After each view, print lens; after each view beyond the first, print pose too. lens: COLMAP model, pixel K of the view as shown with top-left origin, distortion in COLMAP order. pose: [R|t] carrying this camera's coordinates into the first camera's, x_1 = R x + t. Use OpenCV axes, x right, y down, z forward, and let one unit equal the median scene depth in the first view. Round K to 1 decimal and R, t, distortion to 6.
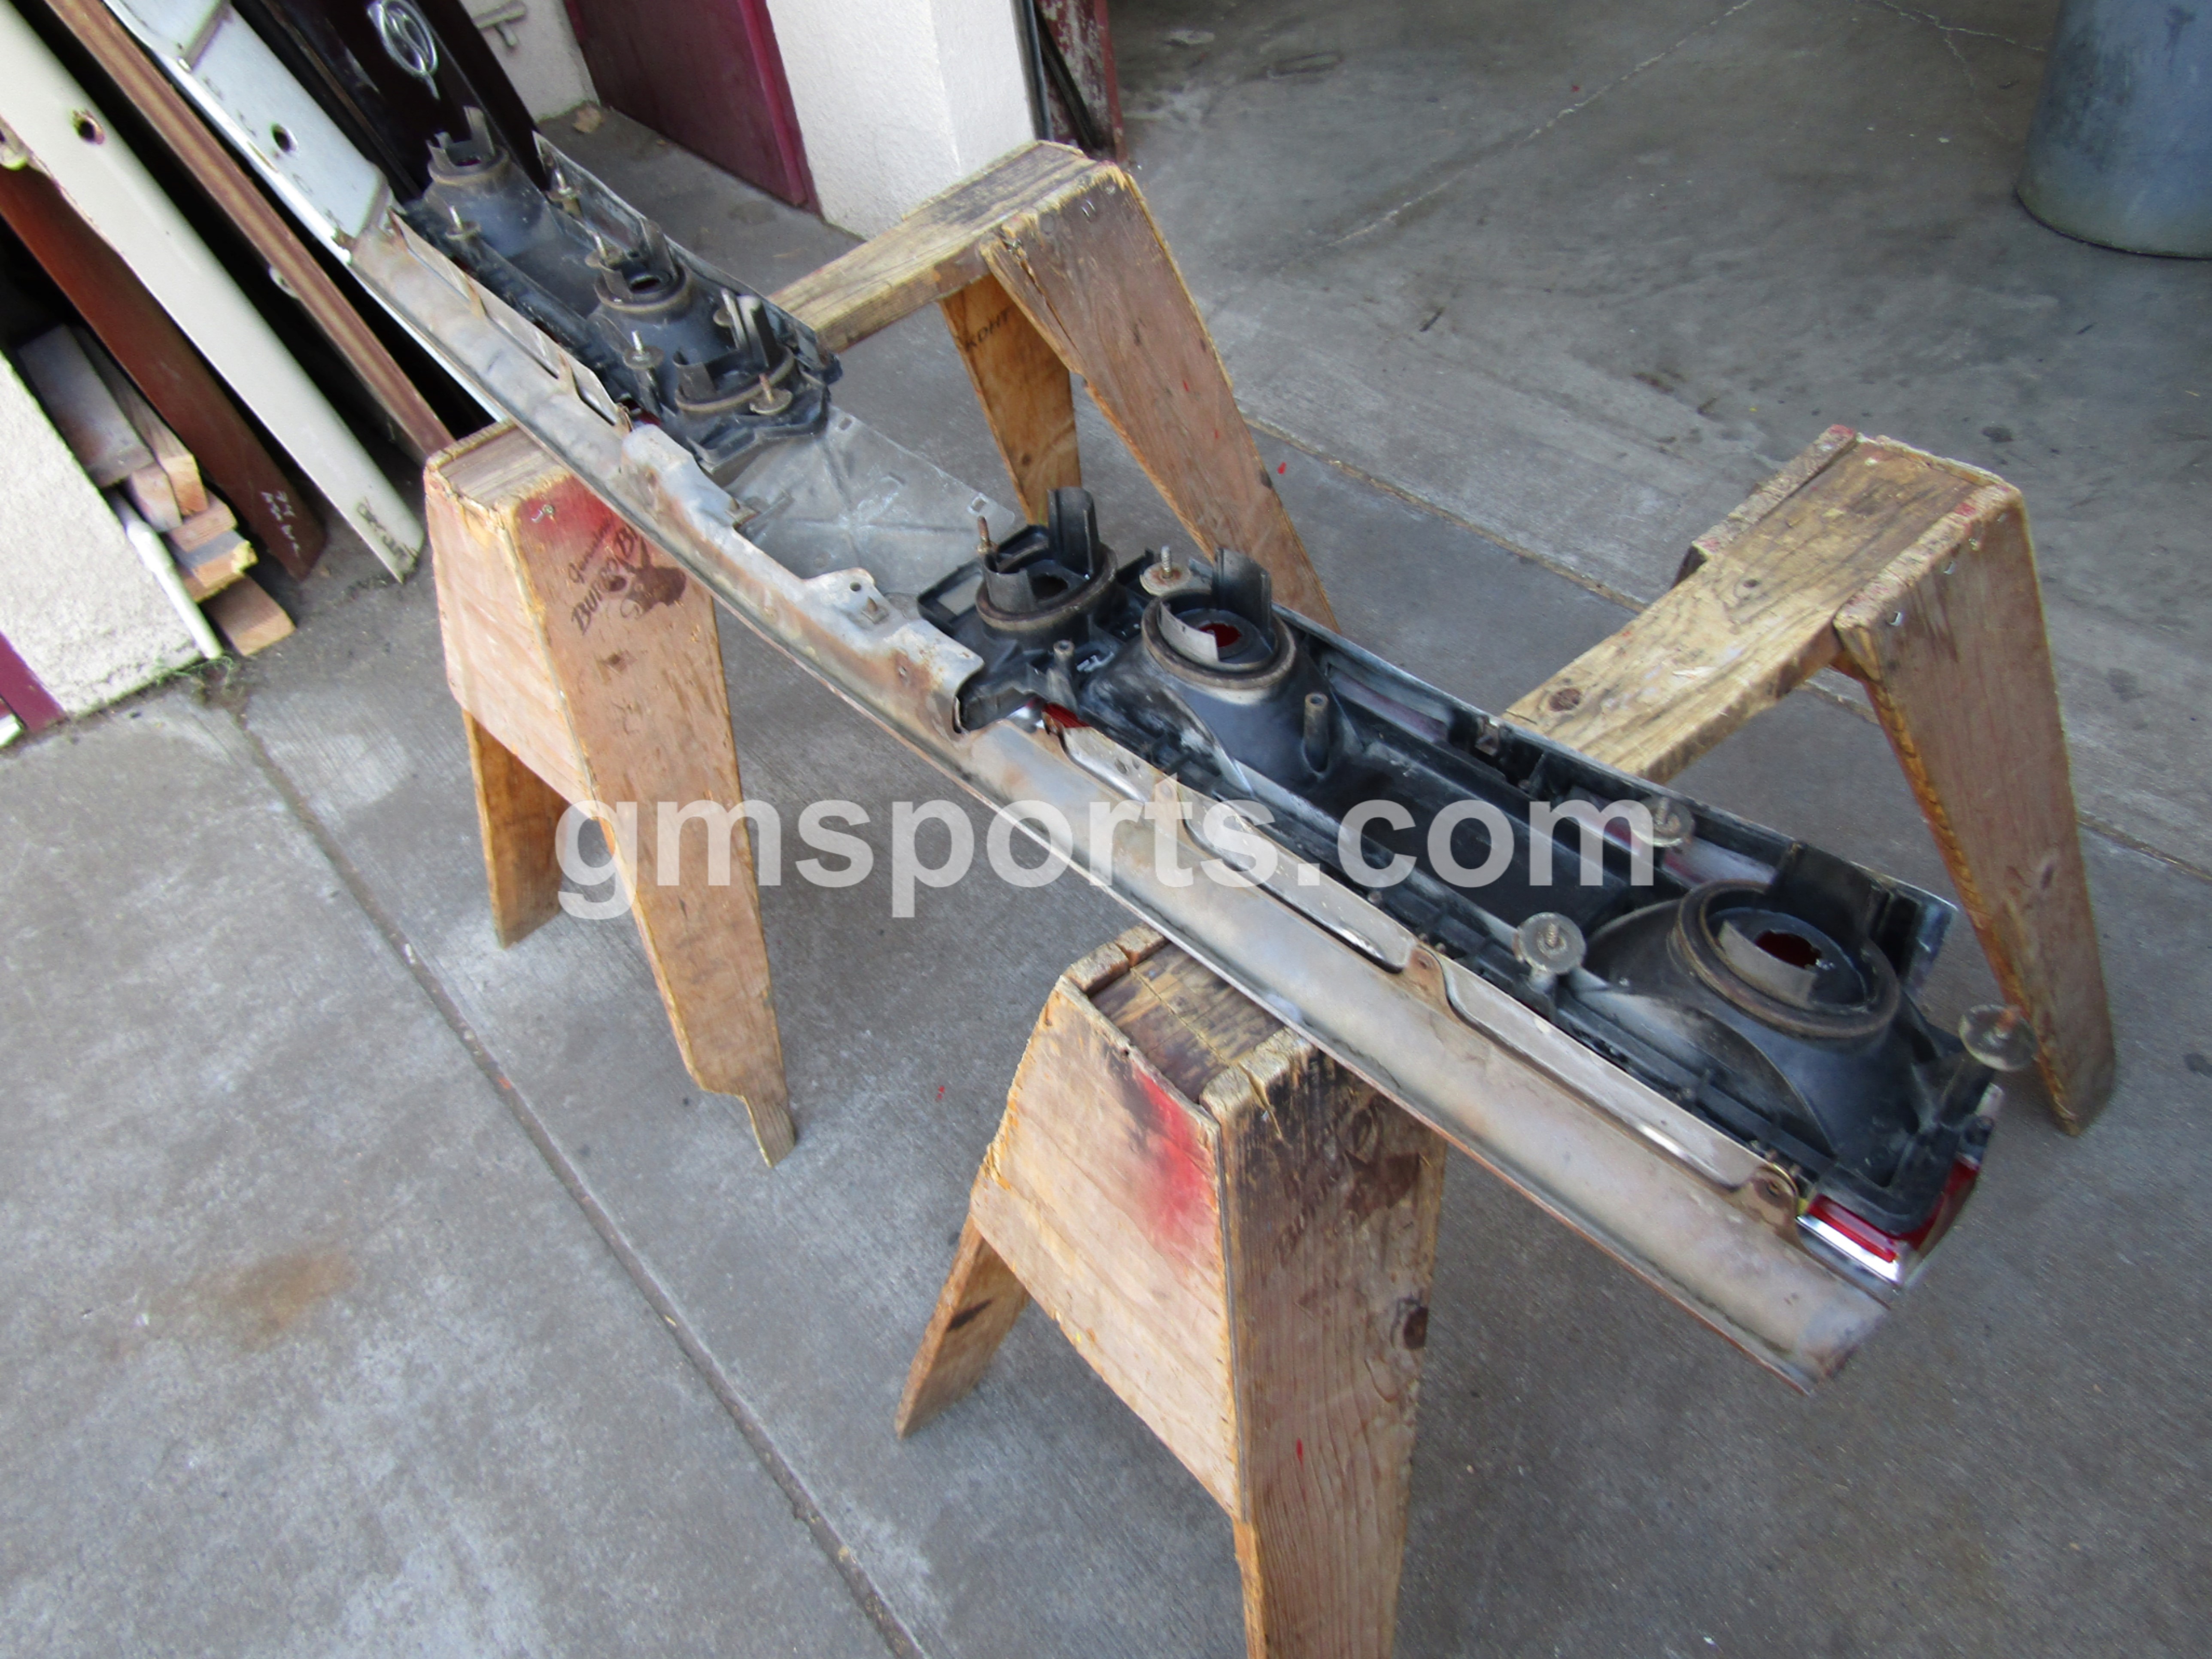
lens RADIAL K [[1575.4, 0, 1106.3], [0, 1575.4, 840.6], [0, 0, 1]] dist [-0.003217, -0.004940]
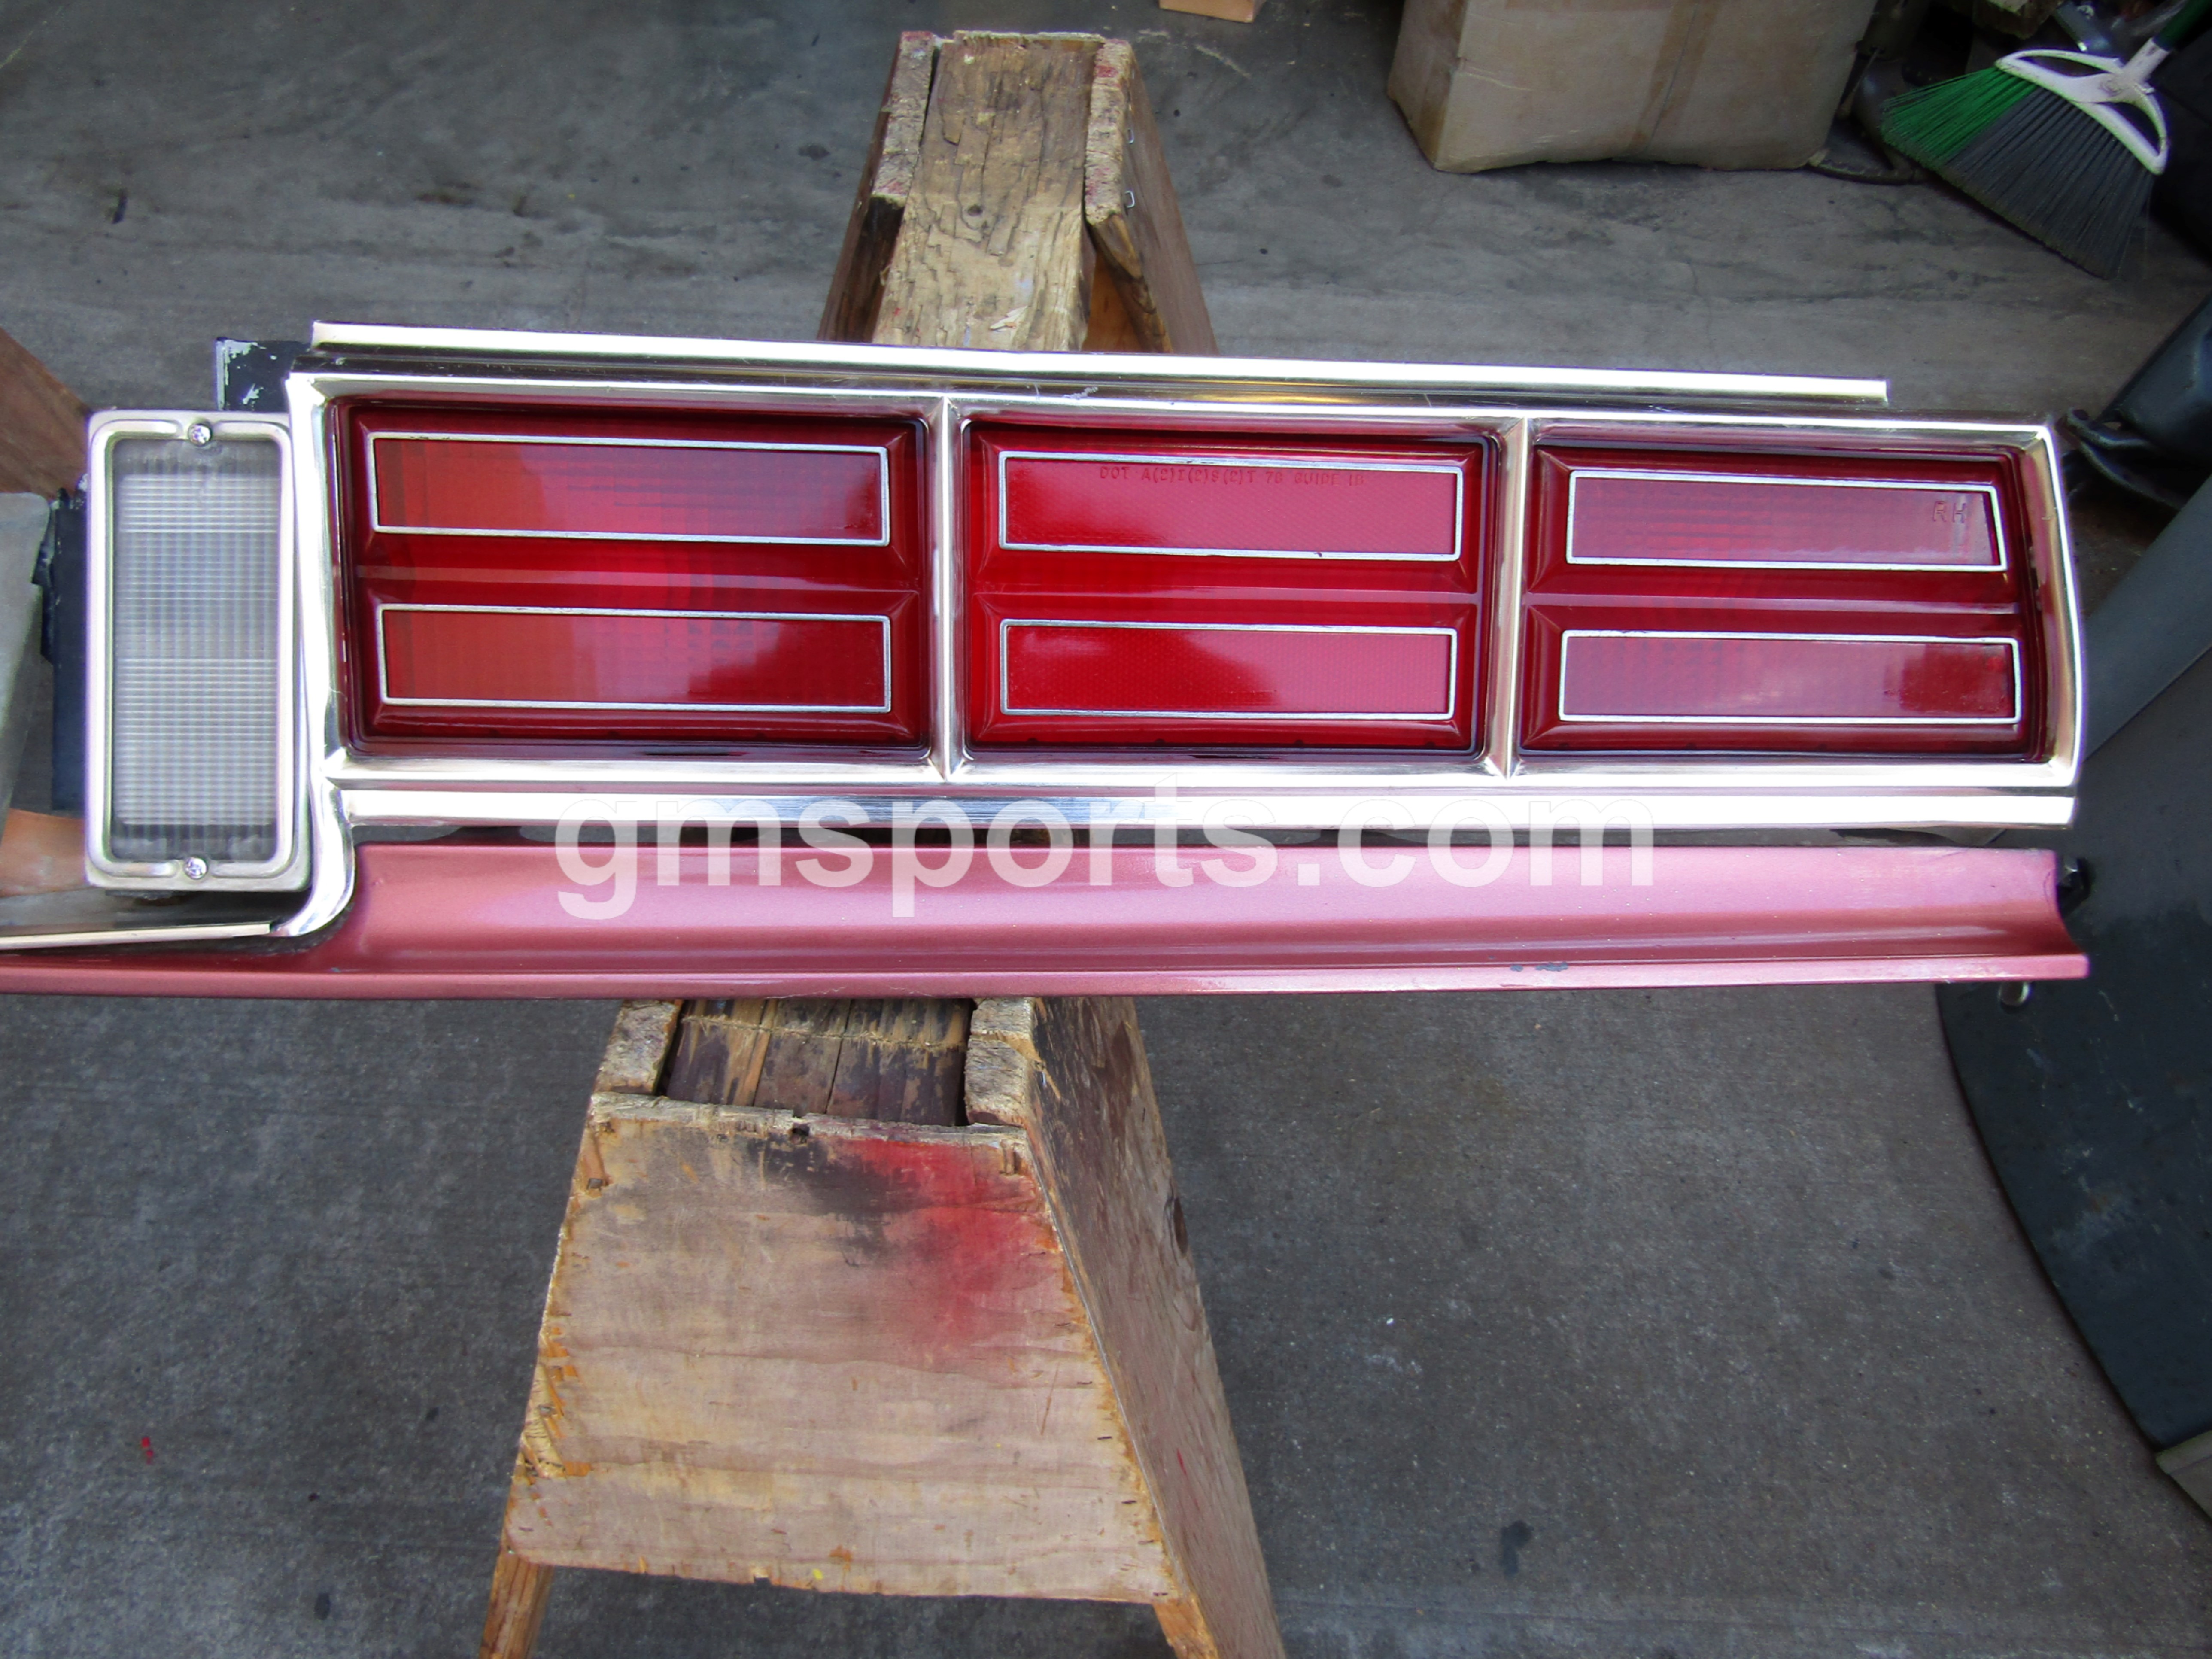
lens RADIAL K [[1575.4, 0, 1096.0], [0, 1575.4, 836.9], [0, 0, 1]] dist [-0.003217, -0.004940]
pose [[0.661376, -0.476983, 0.578852, -0.110622], [0.447539, 0.870268, 0.205772, -0.016428], [-0.601906, 0.122966, 0.789043, 0.254405]]
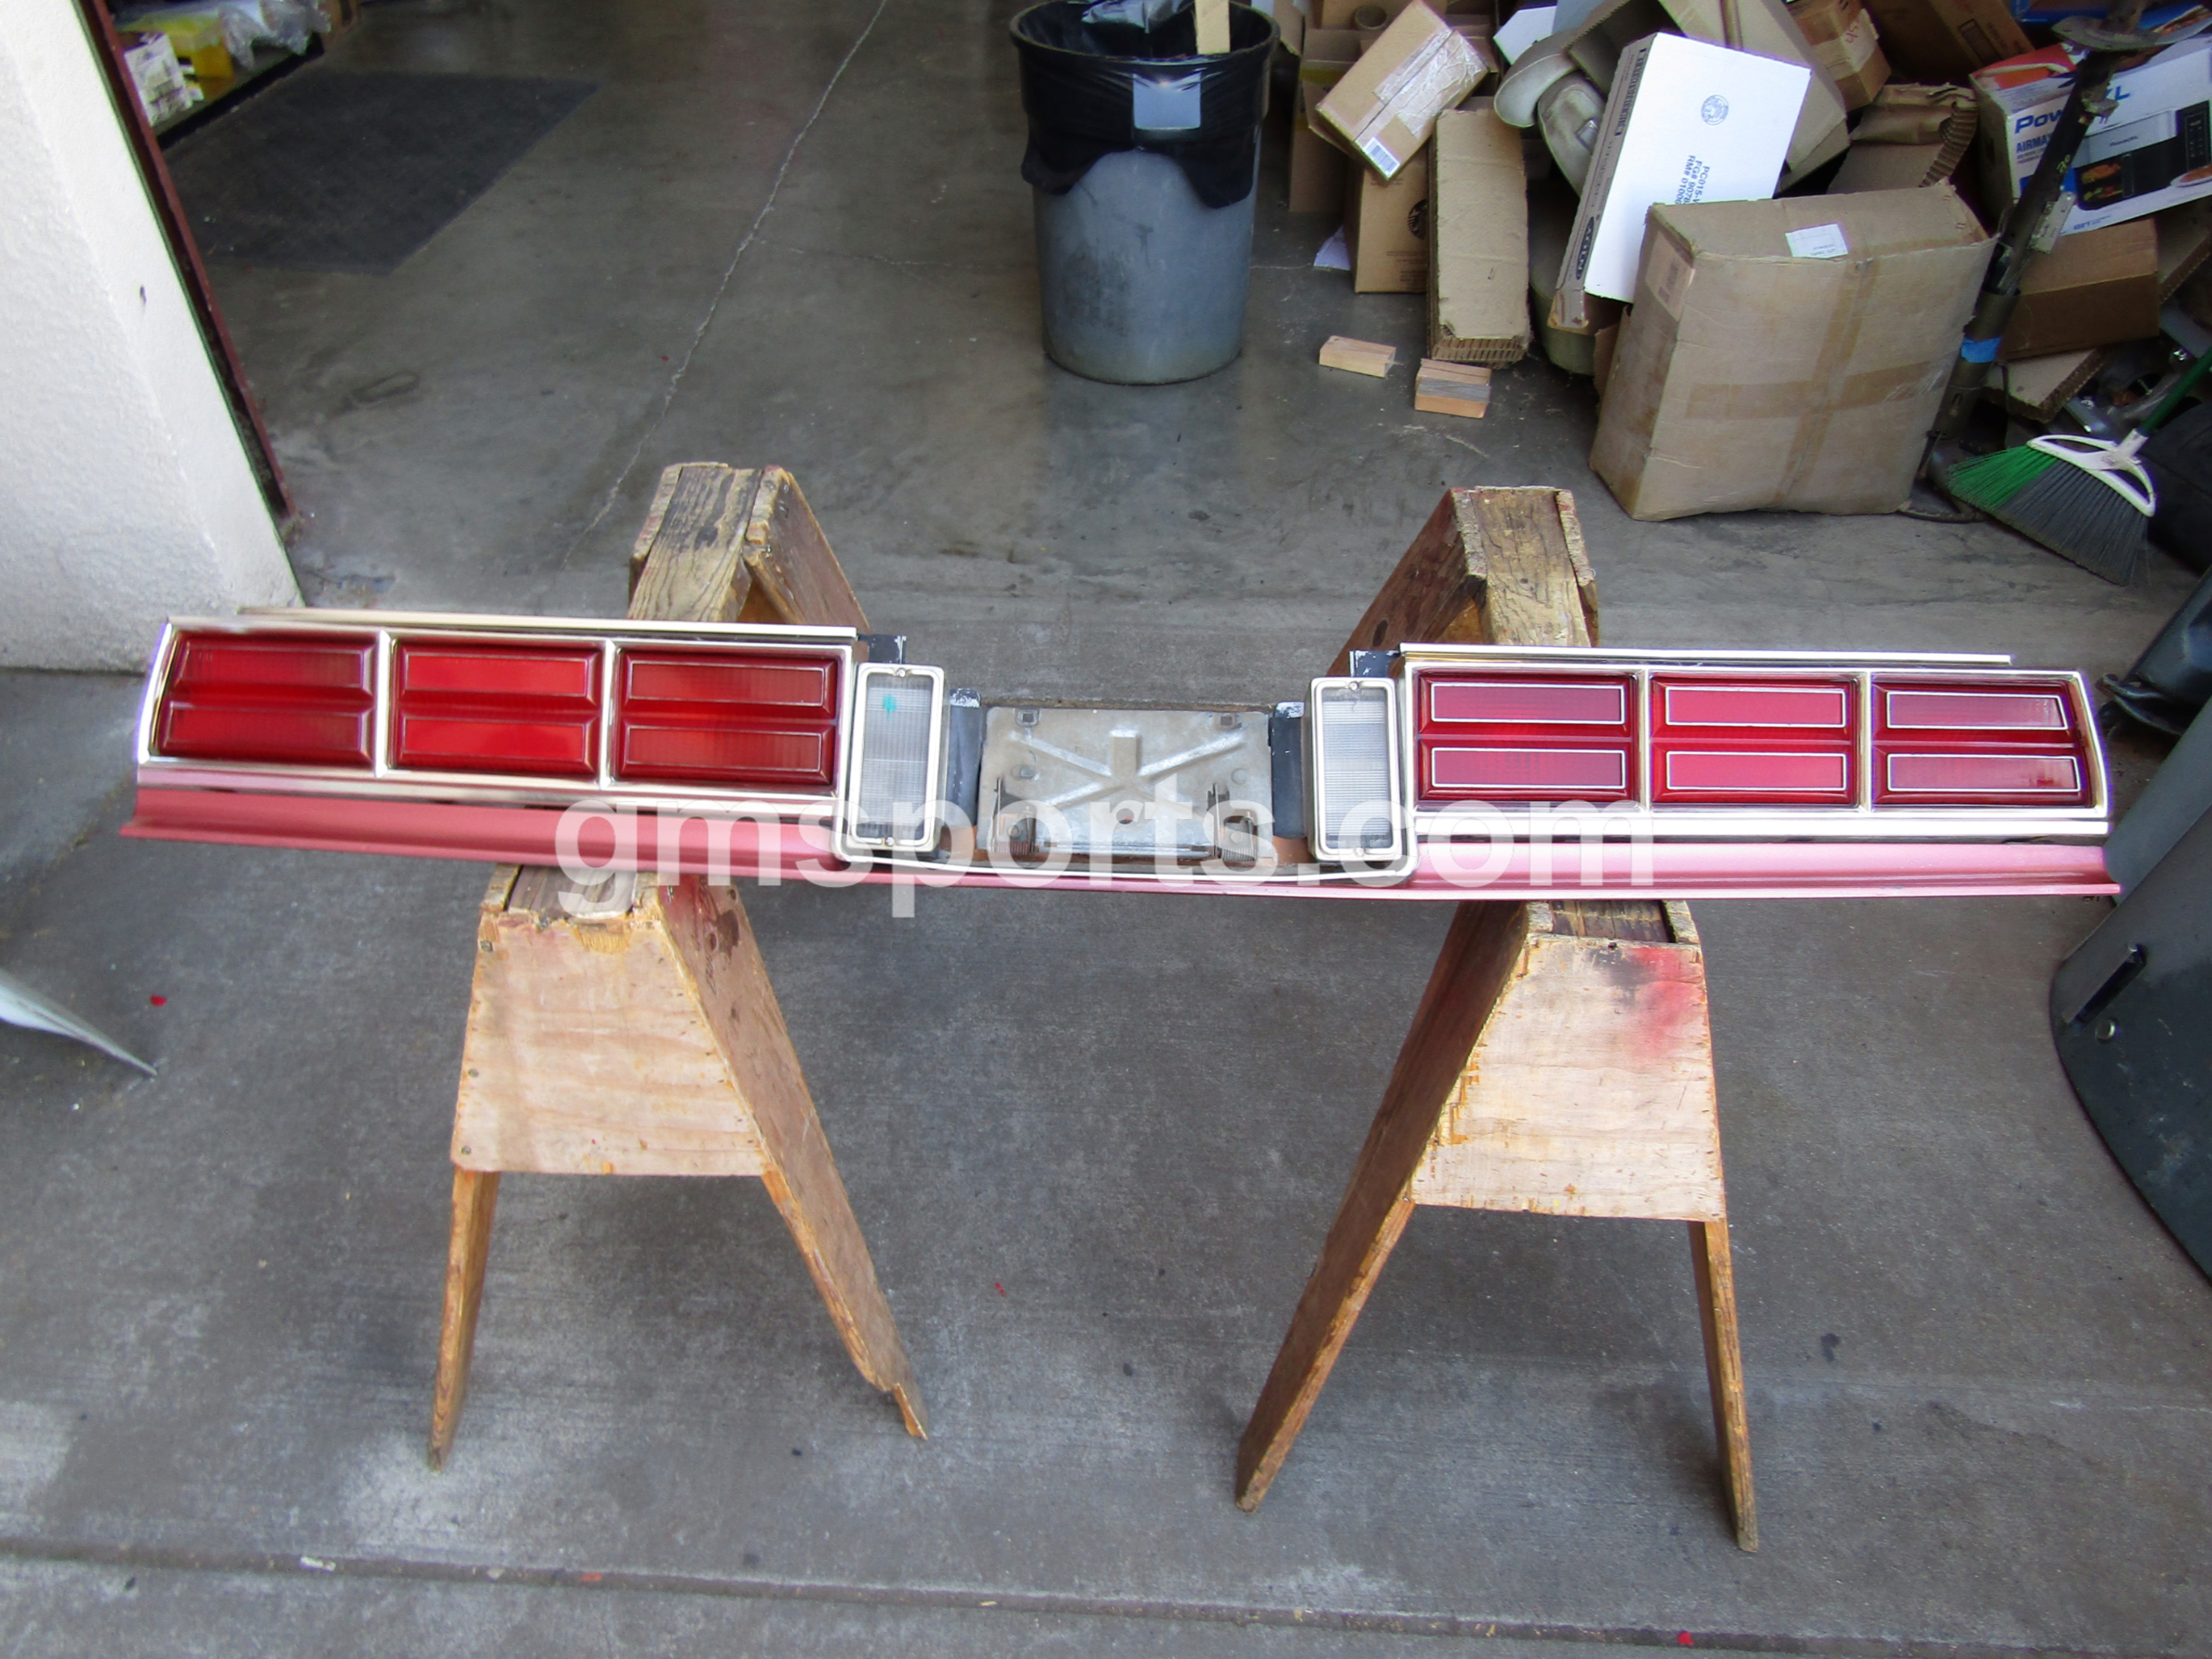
lens RADIAL K [[1575.4, 0, 1118.2], [0, 1575.4, 844.9], [0, 0, 1]] dist [-0.003217, -0.004940]
pose [[0.674837, -0.379621, 0.632837, -0.666090], [0.460585, 0.886680, 0.040741, -0.123648], [-0.576590, 0.263982, 0.773213, 0.051395]]
